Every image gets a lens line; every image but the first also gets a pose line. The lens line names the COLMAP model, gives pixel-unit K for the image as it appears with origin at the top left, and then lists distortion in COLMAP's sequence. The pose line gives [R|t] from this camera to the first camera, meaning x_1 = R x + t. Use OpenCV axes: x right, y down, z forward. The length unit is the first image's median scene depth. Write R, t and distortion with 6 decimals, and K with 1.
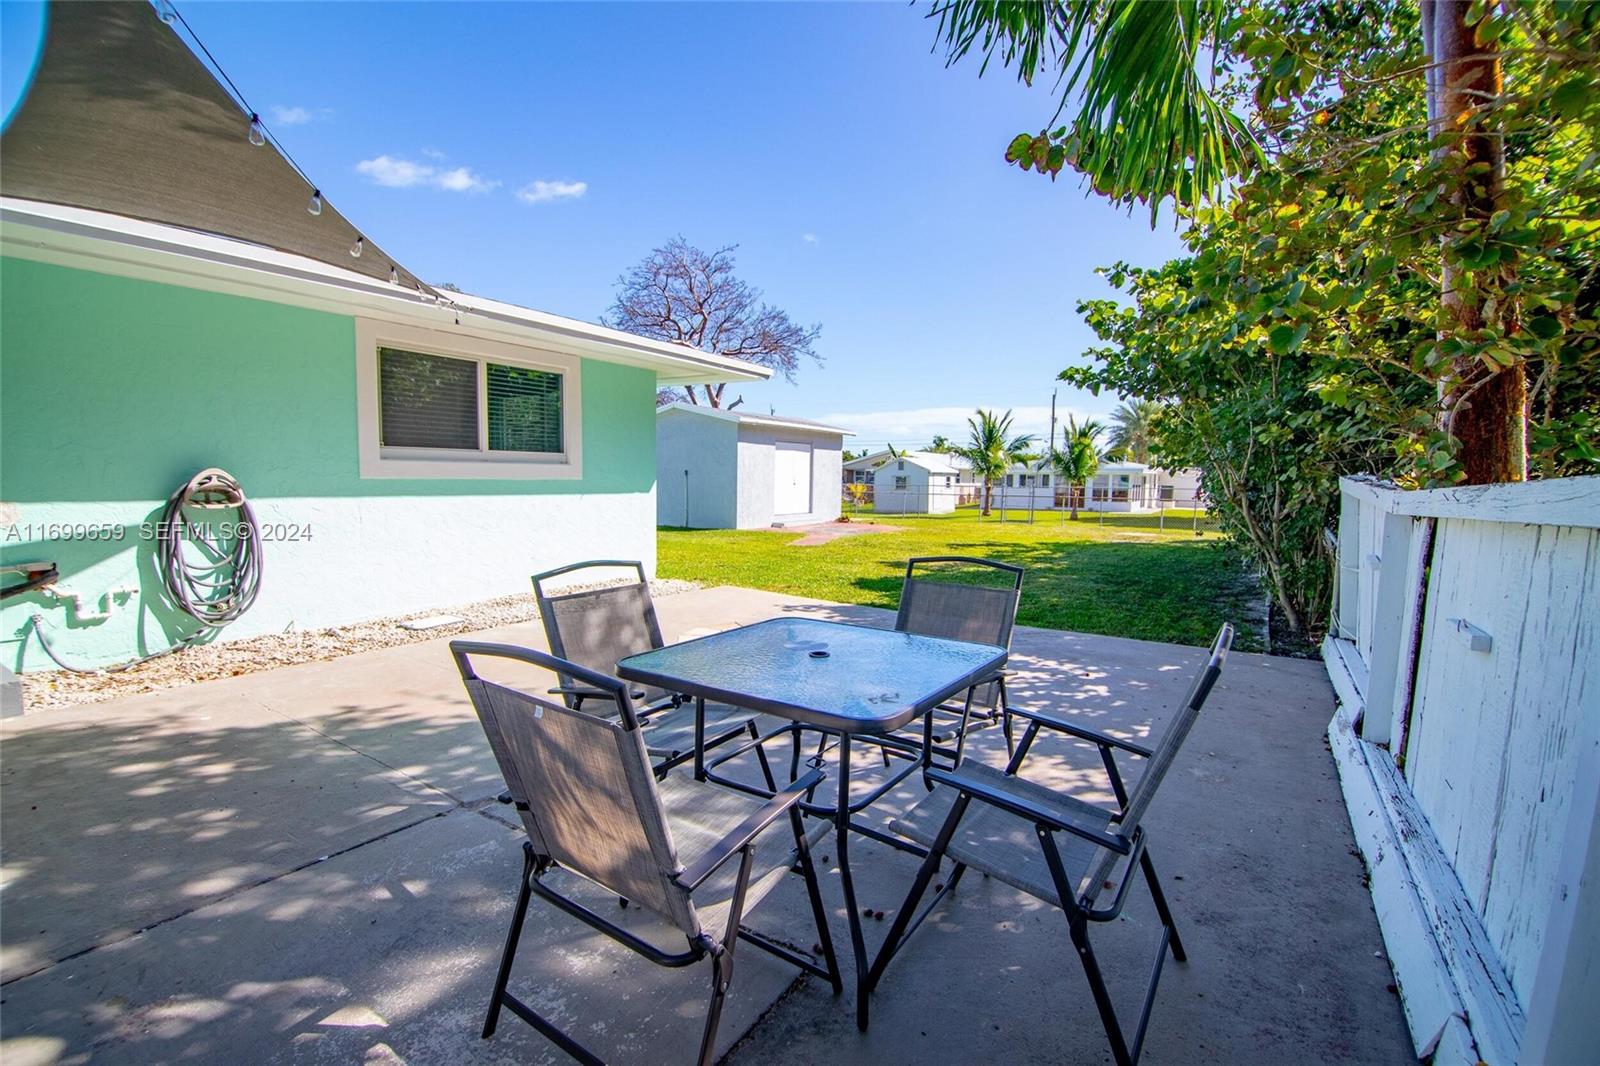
lens RADIAL K [[710.7, 0, 800.0], [0, 710.7, 533.0], [0, 0, 1]] dist [-0.007699, -0.007252]
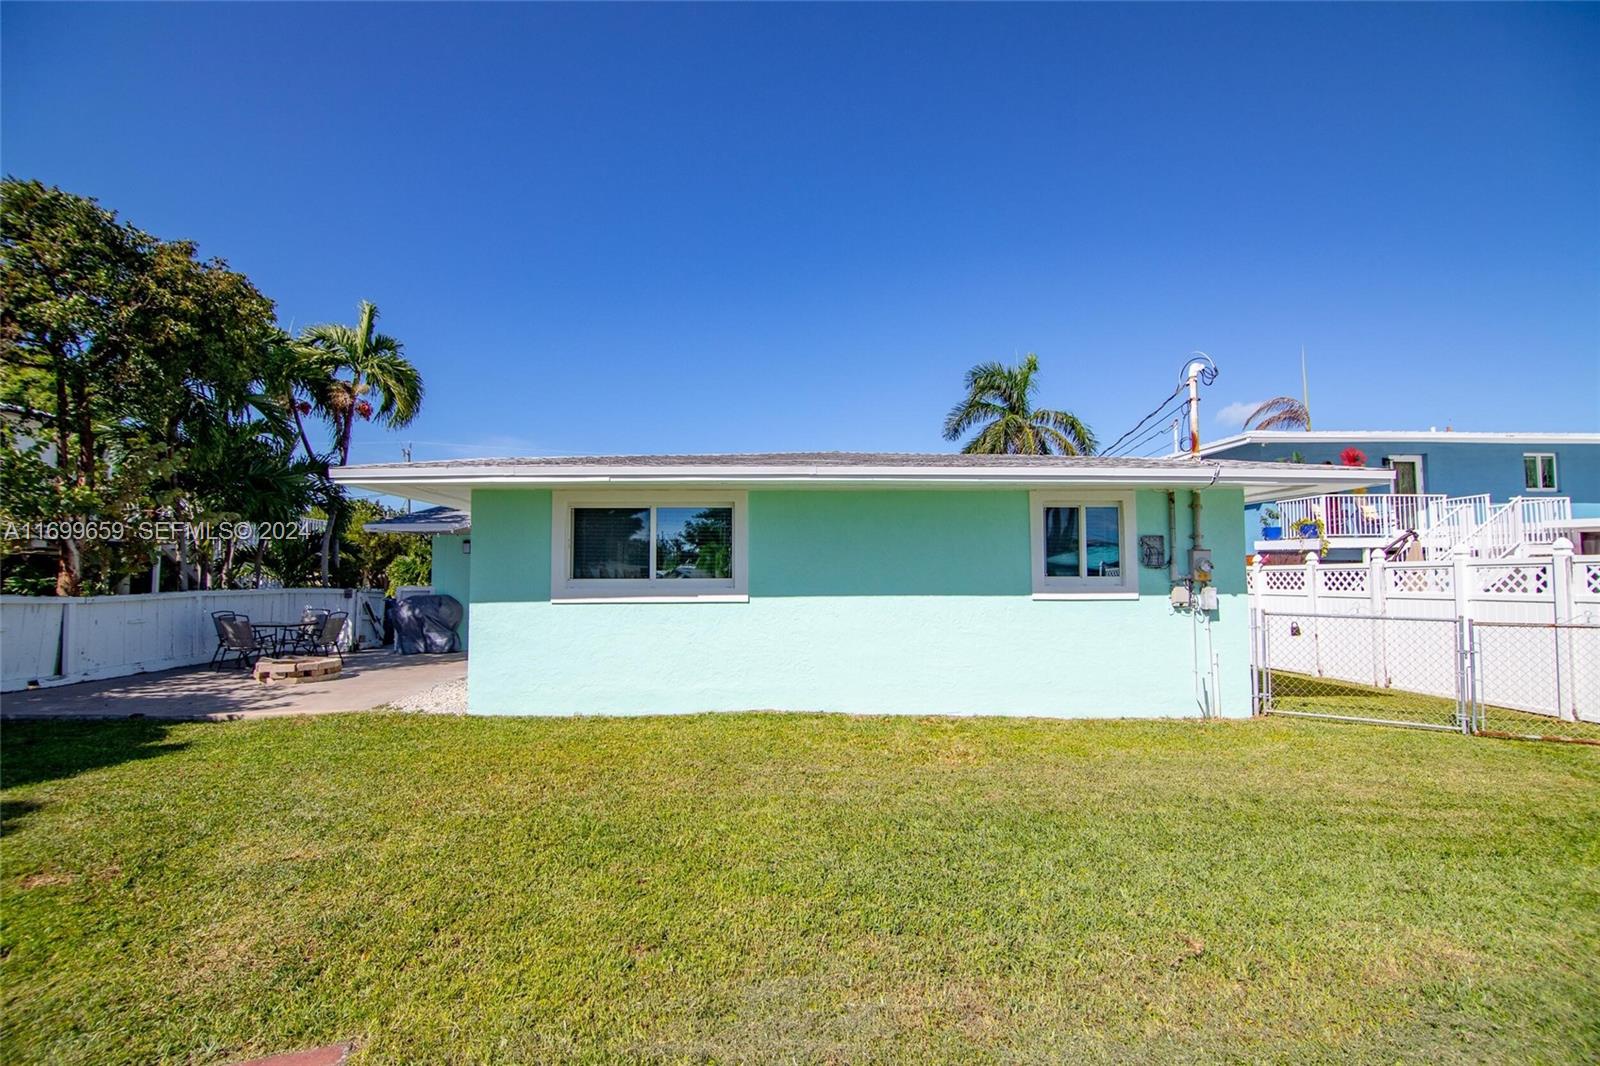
lens RADIAL K [[710.7, 0, 800.0], [0, 710.7, 533.0], [0, 0, 1]] dist [-0.007699, -0.007252]
pose [[-0.812199, -0.056860, -0.580602, -0.015715], [-0.064857, 0.997870, -0.006997, -0.375687], [0.579764, 0.031973, -0.814157, 3.836734]]
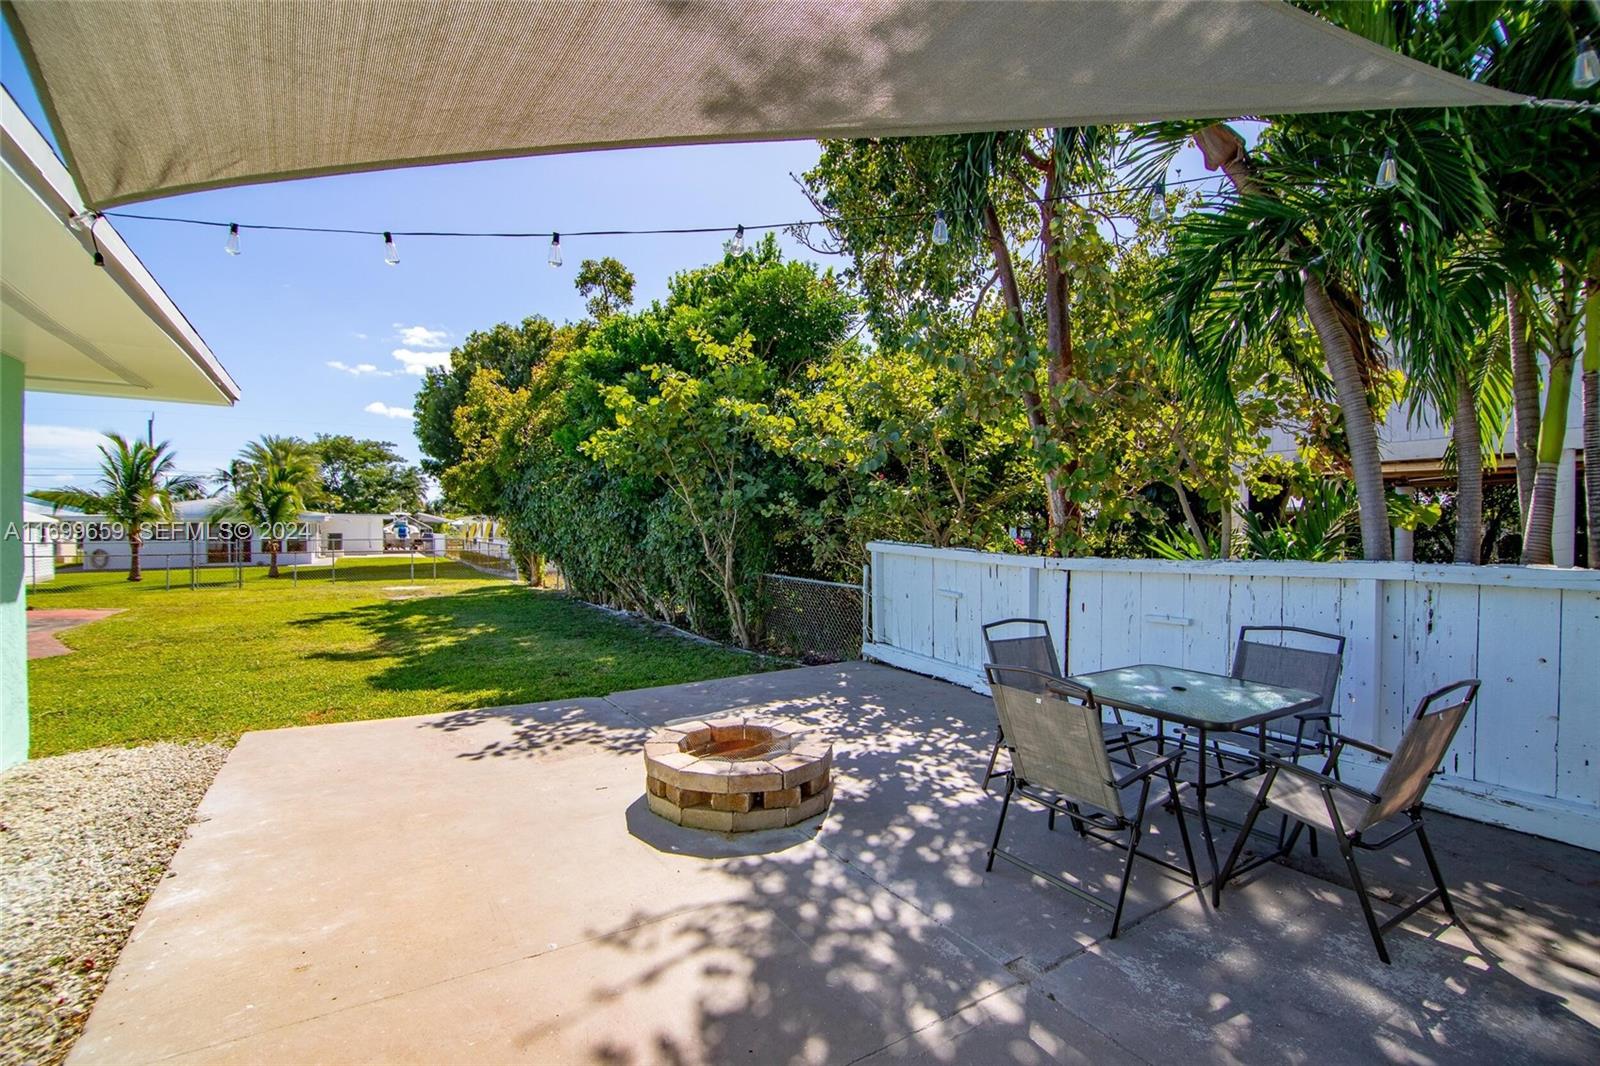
lens RADIAL K [[710.7, 0, 800.0], [0, 710.7, 533.0], [0, 0, 1]] dist [-0.007699, -0.007252]
pose [[0.413533, -0.028181, 0.910053, -0.823867], [0.081419, 0.996661, -0.006135, -0.108414], [-0.906841, 0.076632, 0.414447, 0.513479]]
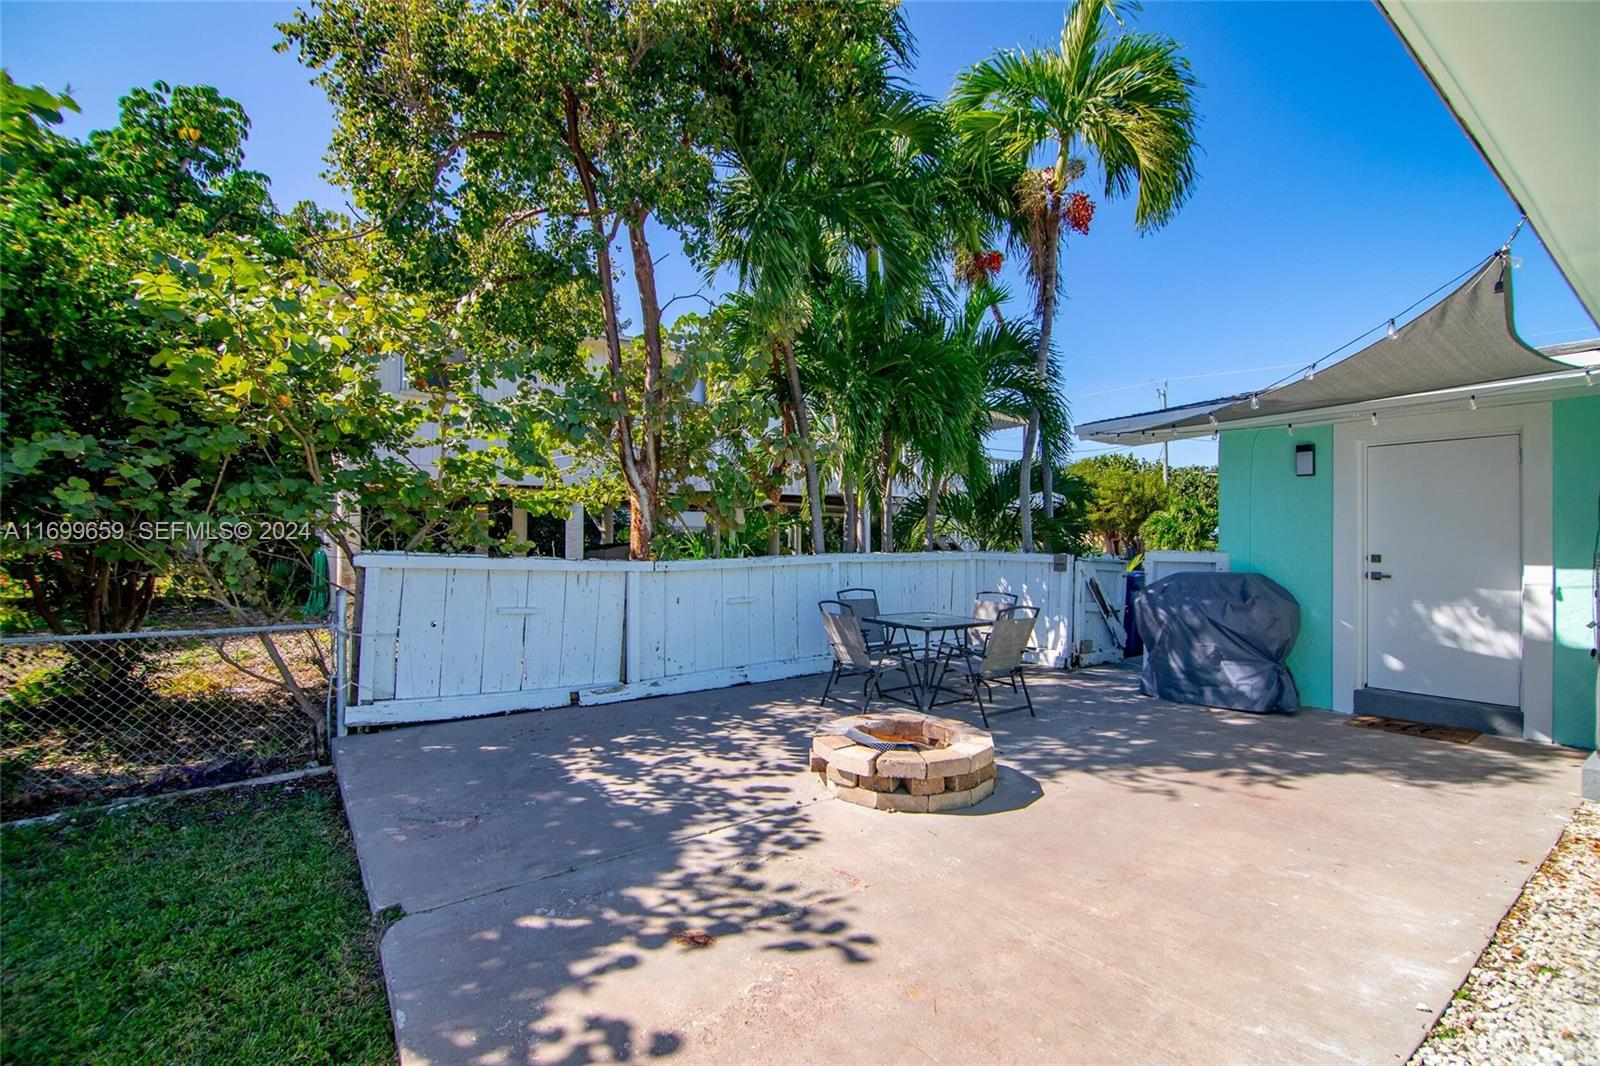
lens RADIAL K [[710.7, 0, 800.0], [0, 710.7, 533.0], [0, 0, 1]] dist [-0.007699, -0.007252]
pose [[-0.935293, -0.023824, 0.353071, -0.251330], [0.003535, 0.997052, 0.076643, -0.201997], [-0.353856, 0.072931, -0.932452, 1.891723]]
